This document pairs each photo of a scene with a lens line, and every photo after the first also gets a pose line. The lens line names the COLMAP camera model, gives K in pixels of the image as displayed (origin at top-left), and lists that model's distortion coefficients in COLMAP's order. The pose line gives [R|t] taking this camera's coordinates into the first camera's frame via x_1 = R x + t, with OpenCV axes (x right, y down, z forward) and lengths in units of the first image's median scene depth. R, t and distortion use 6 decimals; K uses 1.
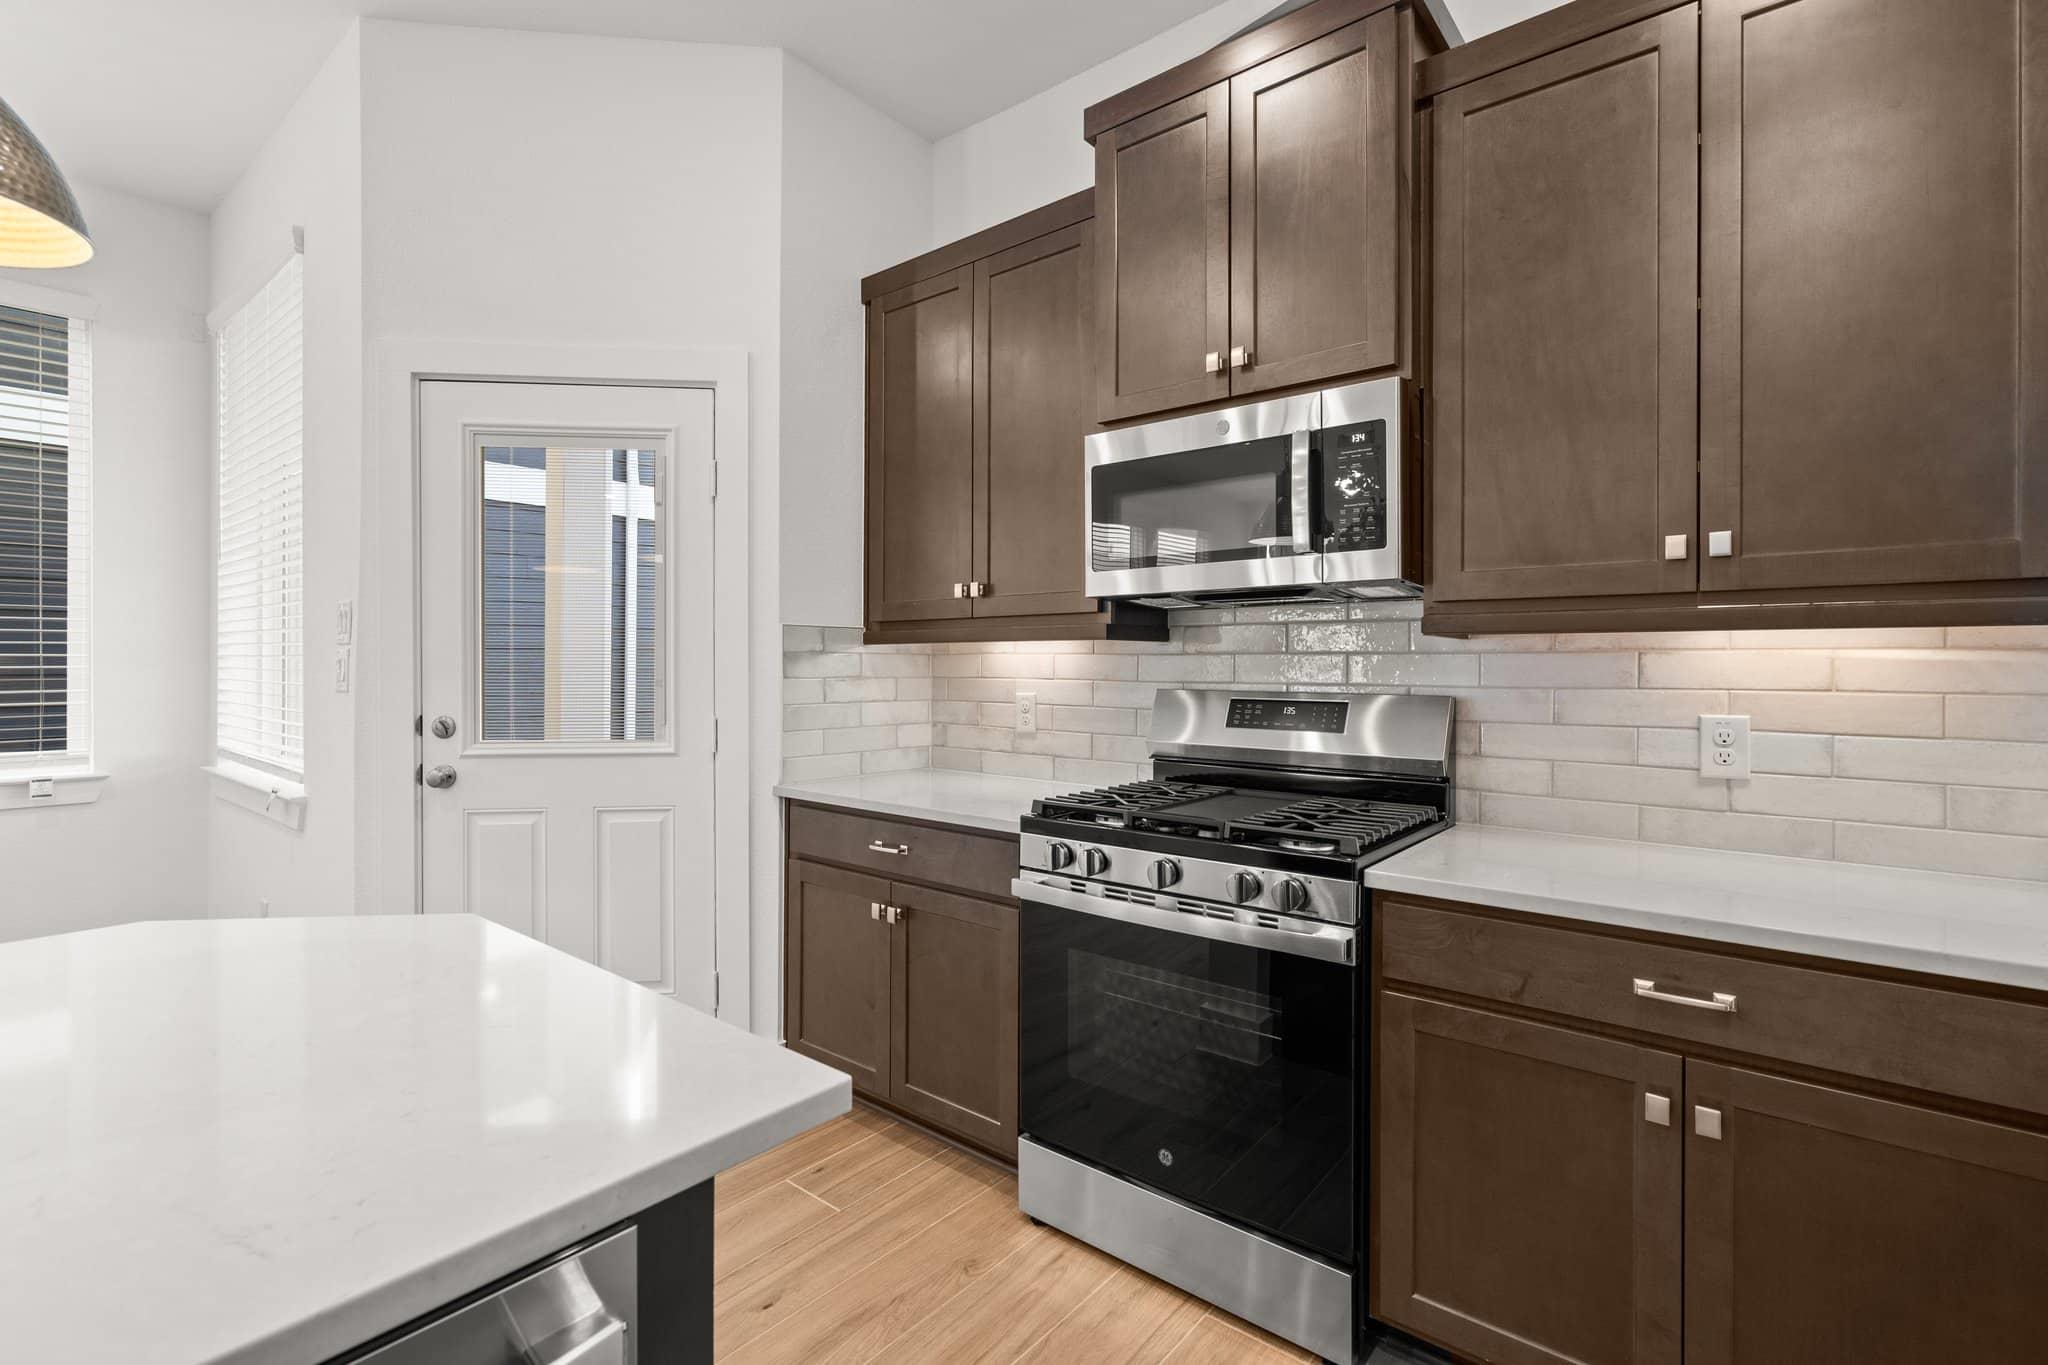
lens RADIAL K [[948.7, 0, 1022.1], [0, 948.7, 660.9], [0, 0, 1]] dist [0.000969, 0.000106]
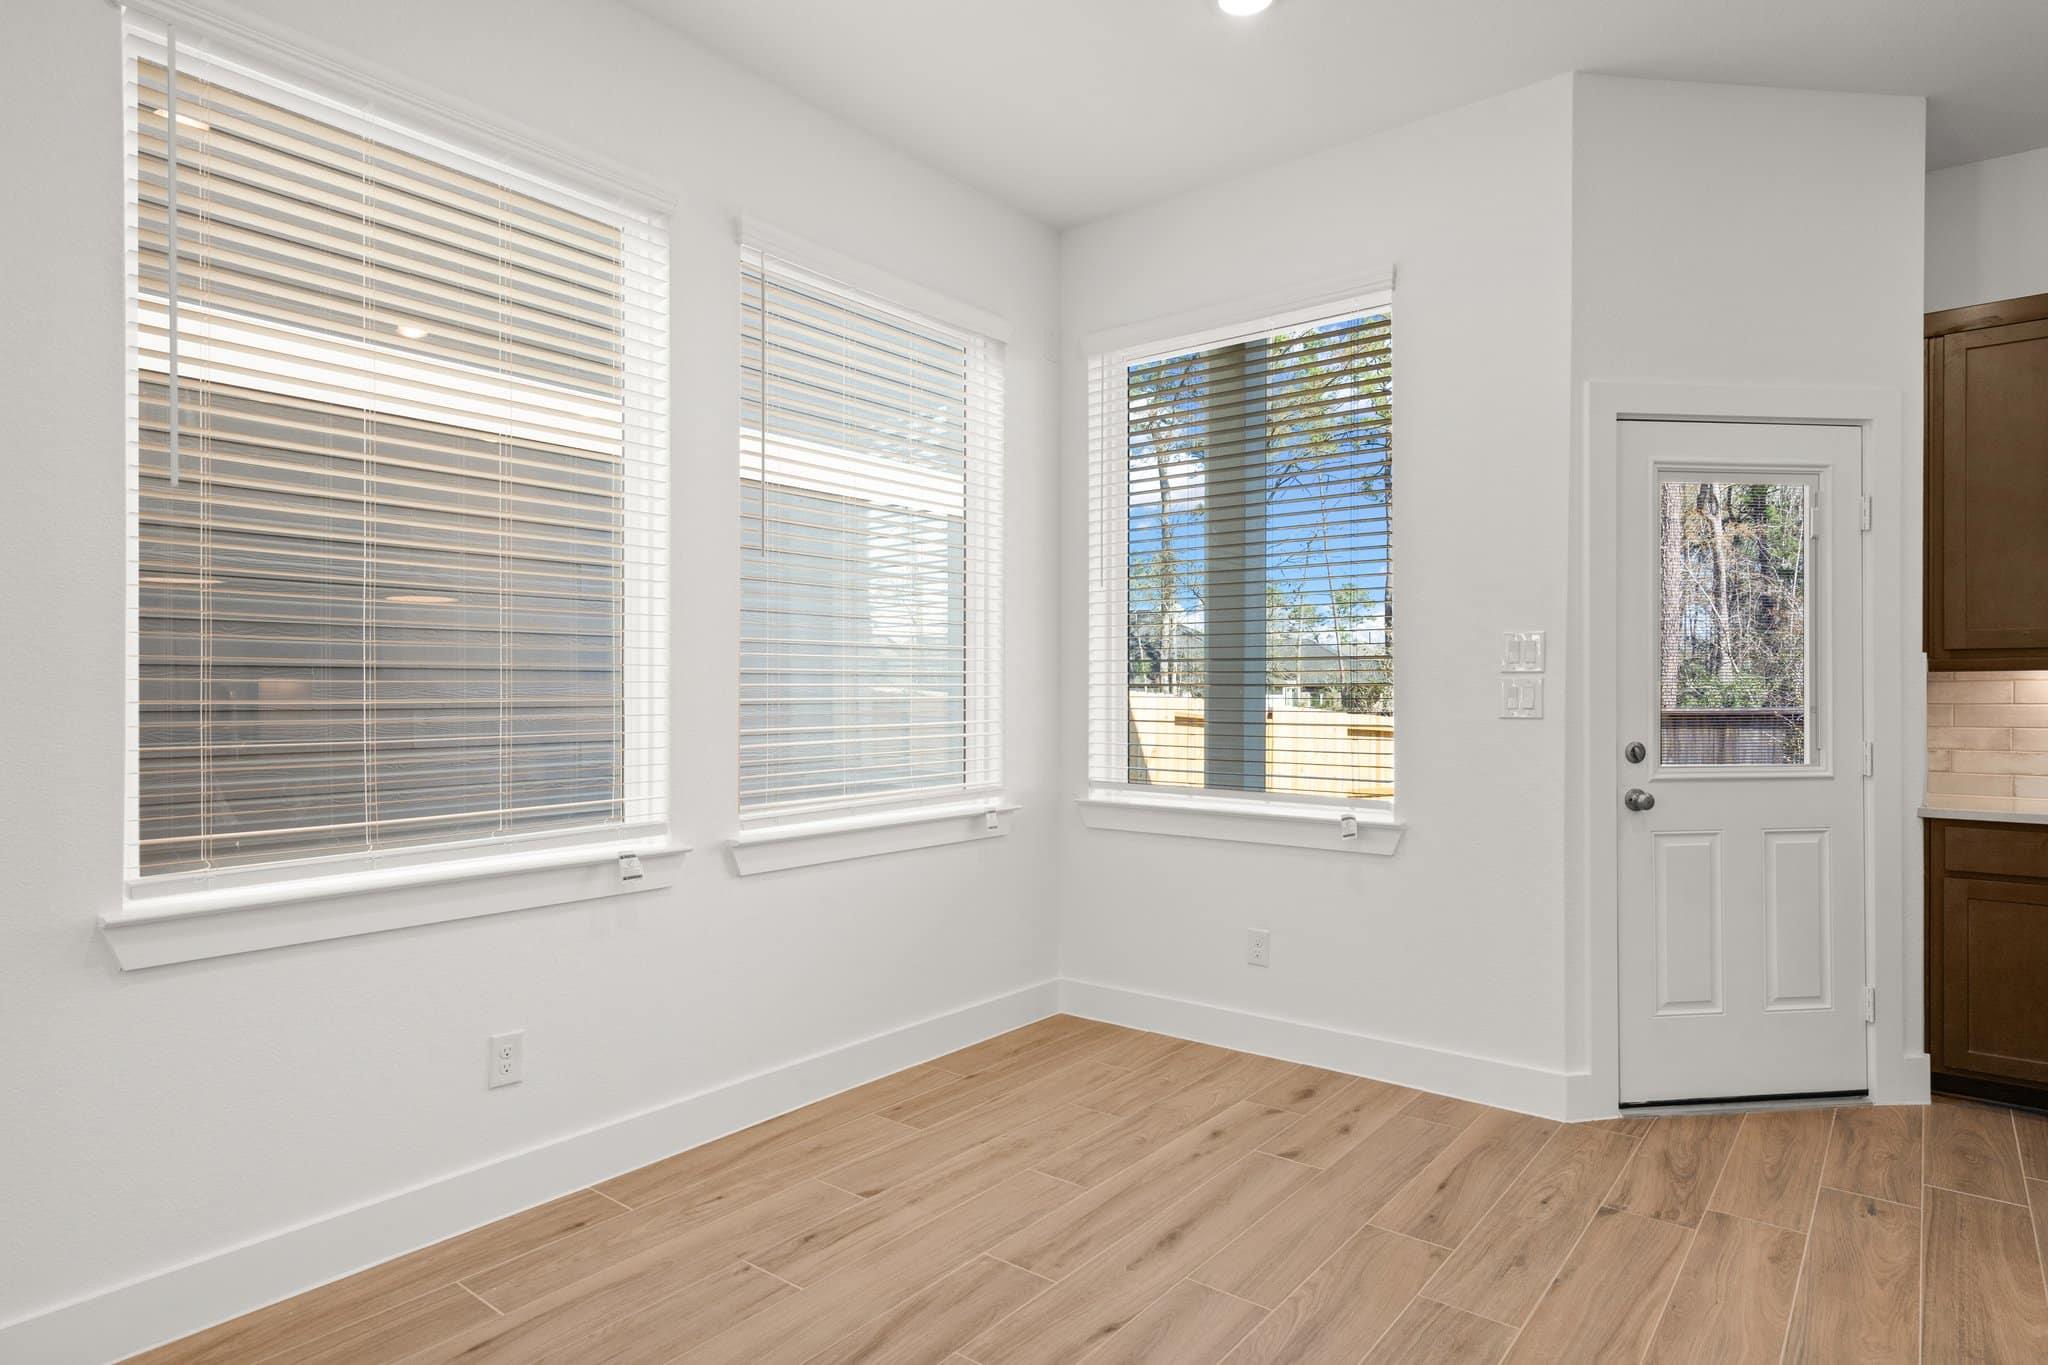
lens RADIAL K [[1119.1, 0, 1024.0], [0, 1119.1, 682.5], [0, 0, 1]] dist [-0.002153, -0.000518]
pose [[0.999589, -0.002381, 0.028554, -1.268001], [0.002743, 0.999916, -0.012644, 0.007342], [-0.028521, 0.012717, 0.999512, -0.200263]]
